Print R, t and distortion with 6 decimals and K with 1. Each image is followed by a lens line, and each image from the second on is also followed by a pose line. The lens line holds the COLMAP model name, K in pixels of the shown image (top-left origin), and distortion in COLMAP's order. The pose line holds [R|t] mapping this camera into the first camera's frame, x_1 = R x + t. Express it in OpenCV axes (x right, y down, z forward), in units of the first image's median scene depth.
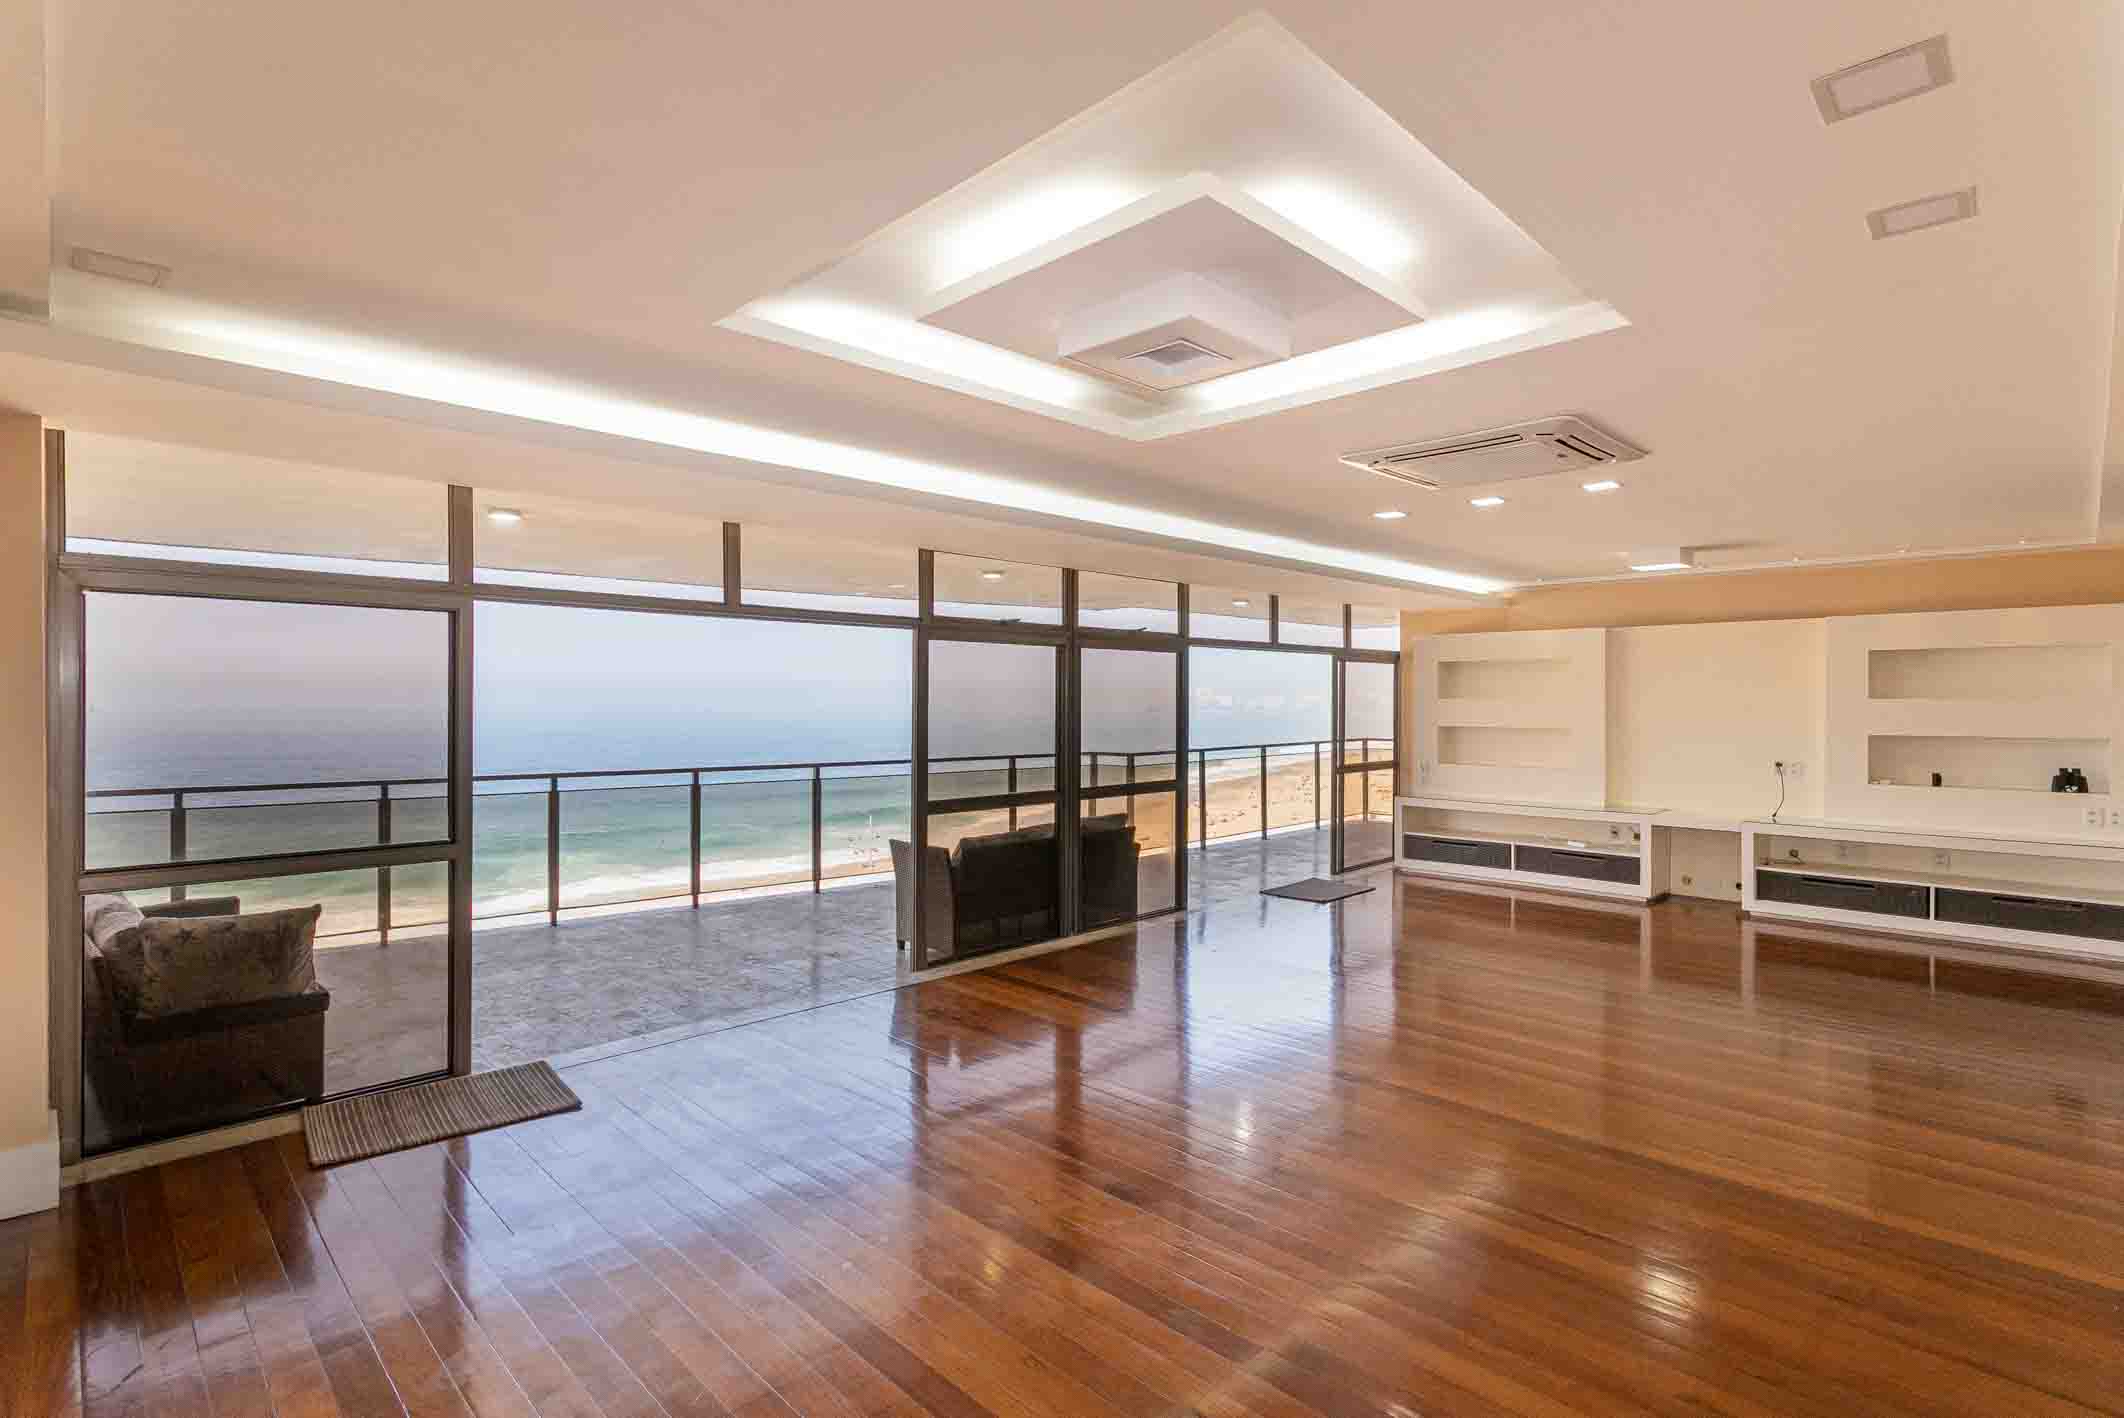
lens RADIAL K [[1012.9, 0, 1081.3], [0, 1012.9, 712.8], [0, 0, 1]] dist [0.001536, 0.000344]
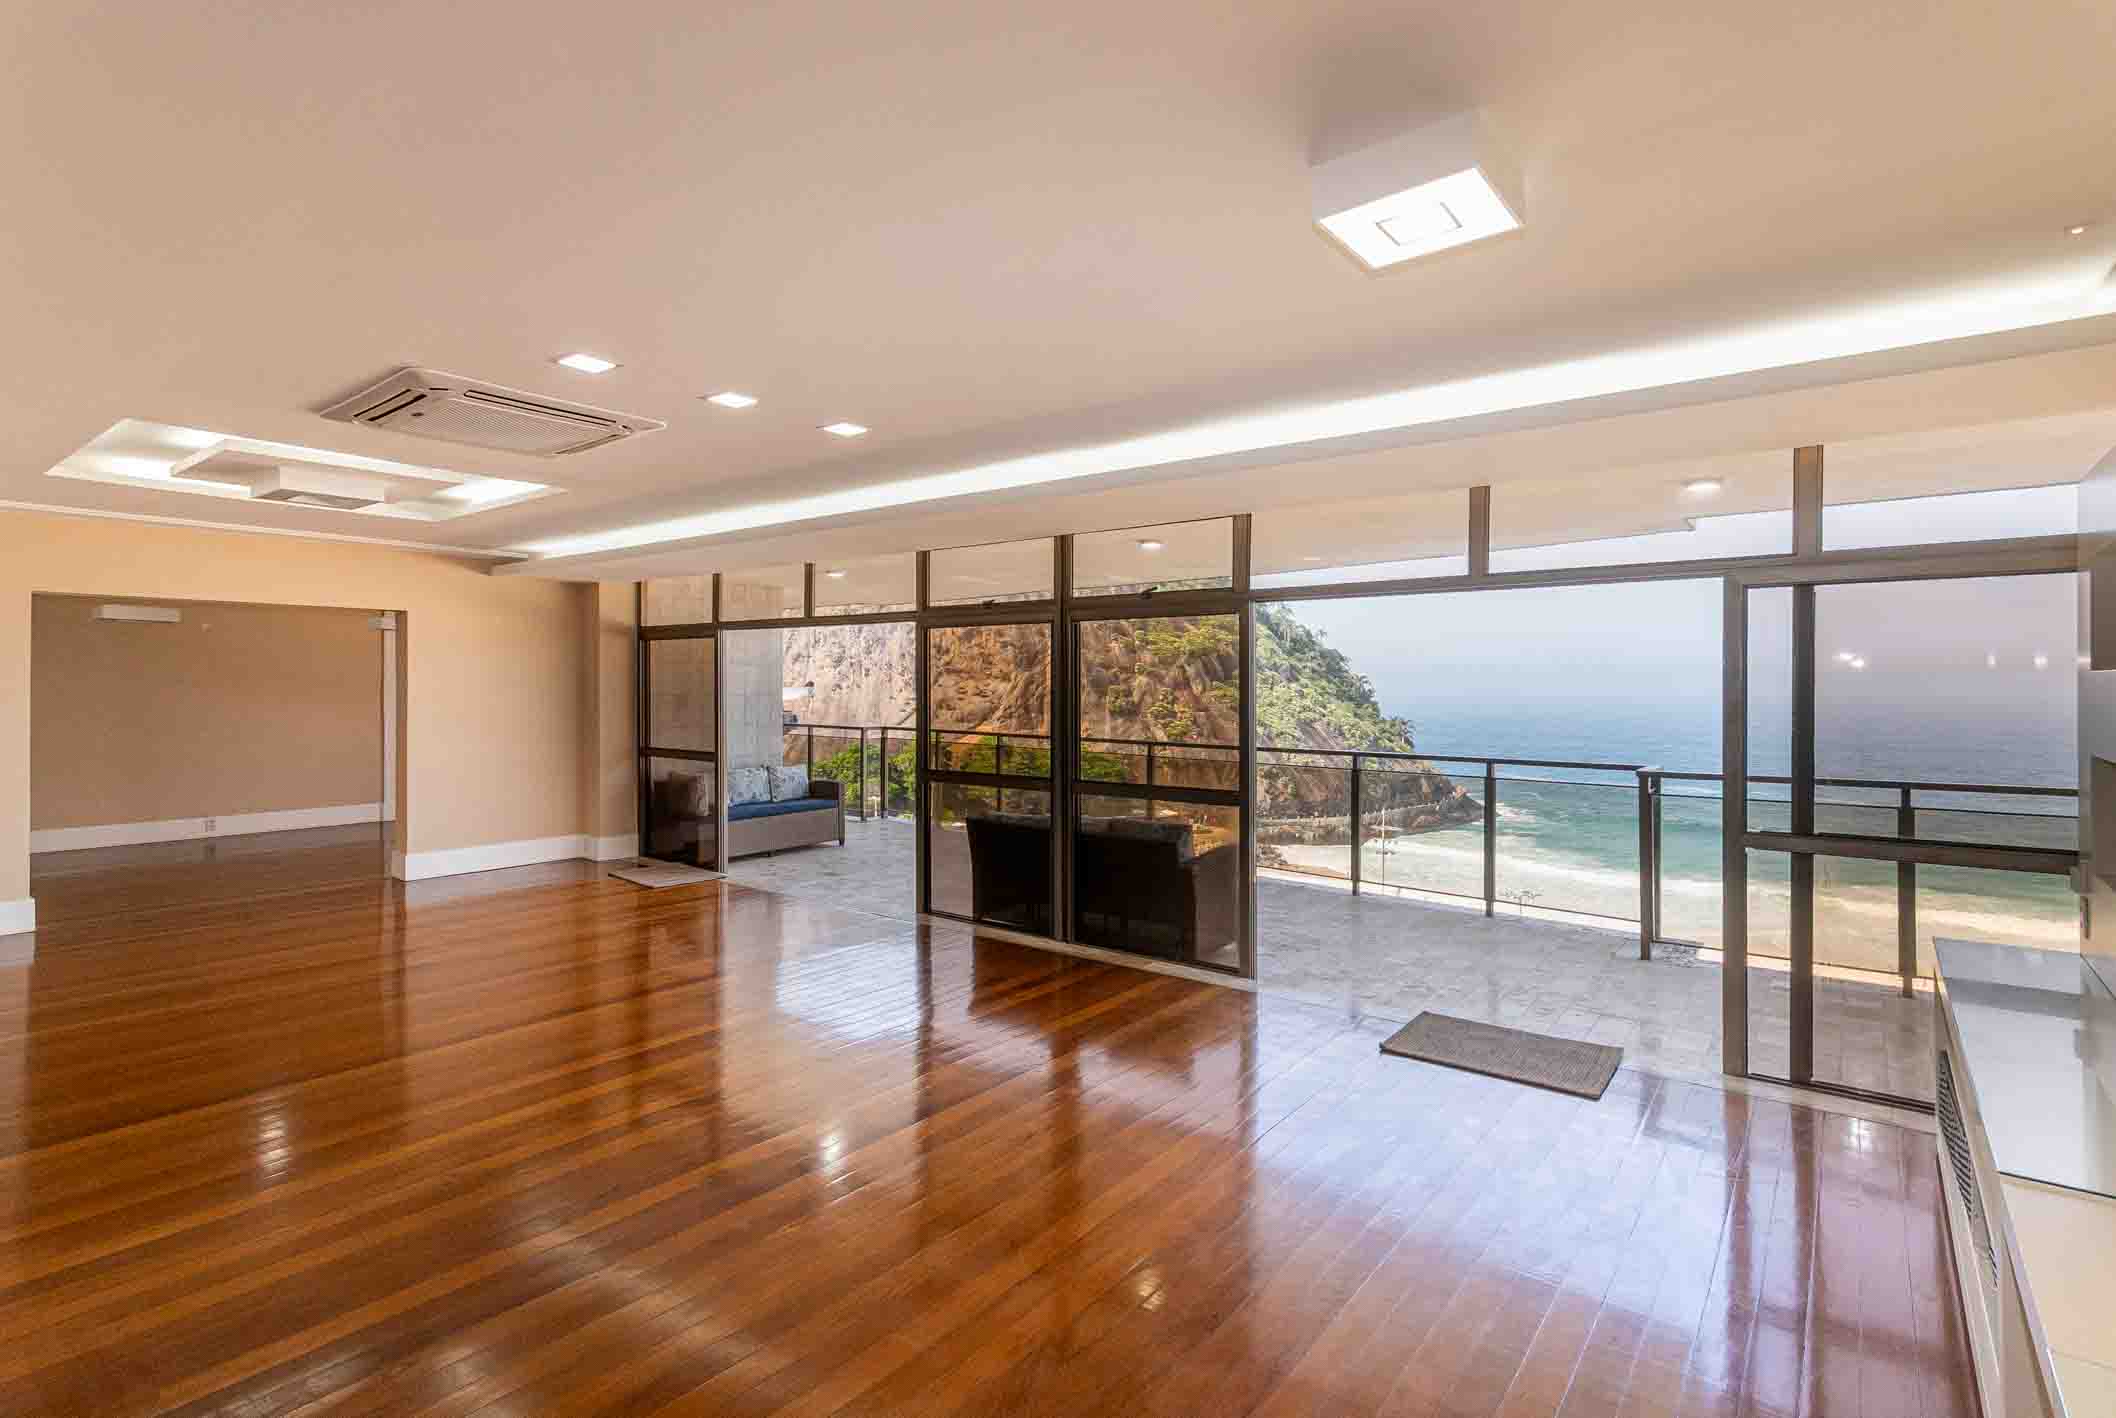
lens RADIAL K [[1009.1, 0, 1056.0], [0, 1009.1, 687.3], [0, 0, 1]] dist [0.001536, 0.000344]
pose [[0.100725, 0.004422, -0.994905, 0.802594], [-0.011158, 0.999932, 0.003314, -0.008283], [0.994852, 0.010767, 0.100767, 0.818583]]
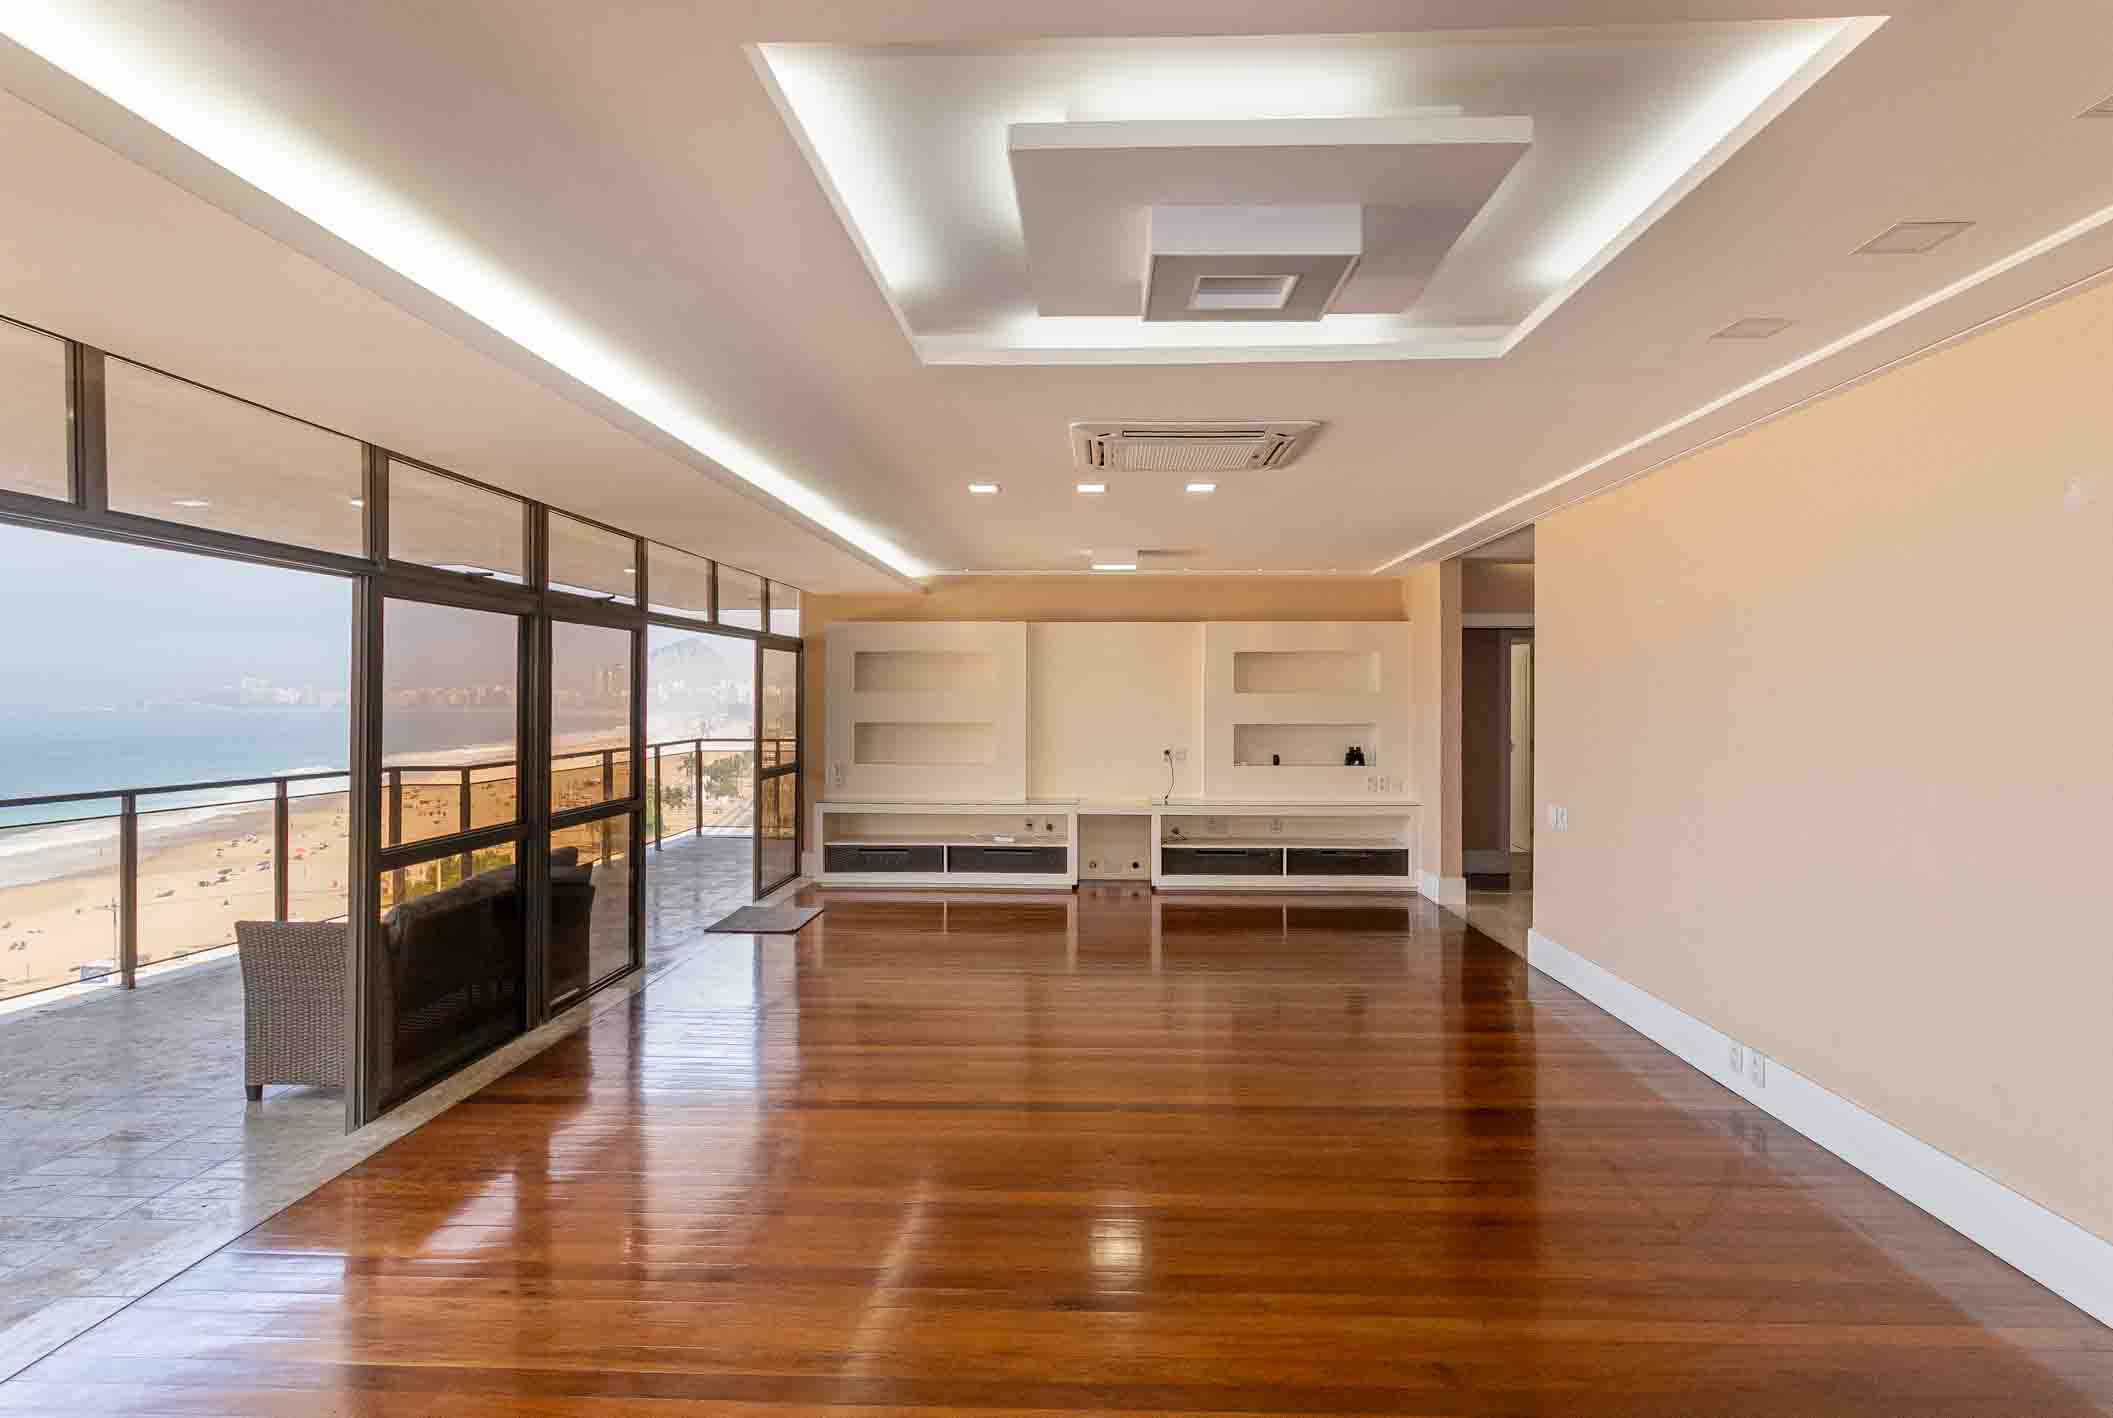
lens RADIAL K [[1158.1, 0, 1063.2], [0, 1158.1, 713.0], [0, 0, 1]] dist [-0.006647, 0.001673]
pose [[0.741734, -0.008937, 0.670635, -0.253018], [0.007516, 0.999959, 0.005013, 0.001059], [-0.670652, 0.001322, 0.741771, 0.135281]]
